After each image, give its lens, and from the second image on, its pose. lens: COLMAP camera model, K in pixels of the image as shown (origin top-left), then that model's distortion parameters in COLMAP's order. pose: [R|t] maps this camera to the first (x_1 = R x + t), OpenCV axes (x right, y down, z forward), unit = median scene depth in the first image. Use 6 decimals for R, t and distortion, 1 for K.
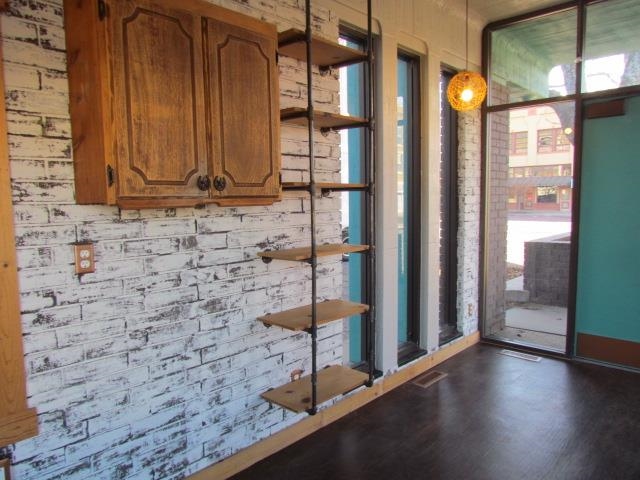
lens RADIAL K [[475.1, 0, 320.3], [0, 475.1, 239.8], [0, 0, 1]] dist [-0.027700, 0.010631]
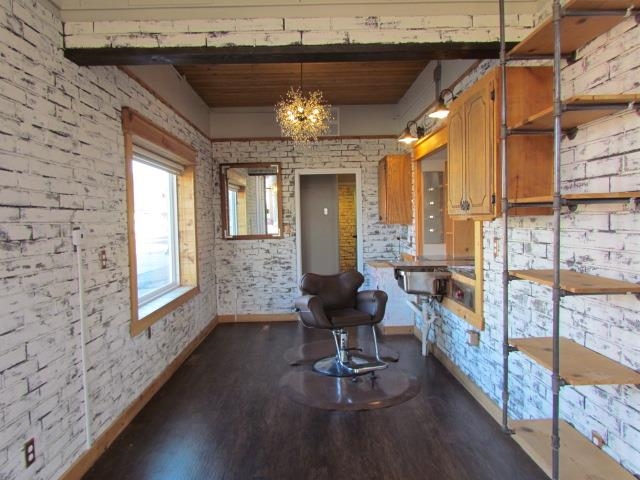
lens RADIAL K [[475.1, 0, 319.9], [0, 475.1, 241.5], [0, 0, 1]] dist [-0.027700, 0.010631]
pose [[-0.716436, 0.064213, -0.694692, 0.826174], [-0.025691, 0.992652, 0.118249, -0.121371], [0.697180, 0.102565, -0.709521, 1.241745]]
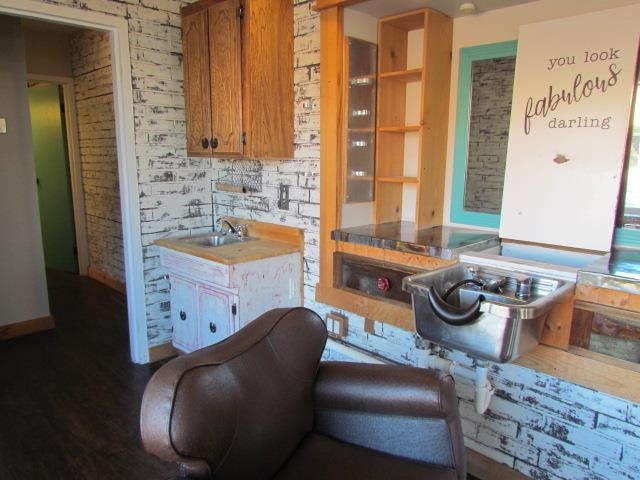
lens RADIAL K [[475.1, 0, 320.0], [0, 475.1, 242.5], [0, 0, 1]] dist [-0.027700, 0.010631]
pose [[-0.043047, 0.198843, -0.979085, 0.333830], [-0.093058, 0.974935, 0.202092, -0.041923], [0.994730, 0.099811, -0.023464, 0.544919]]
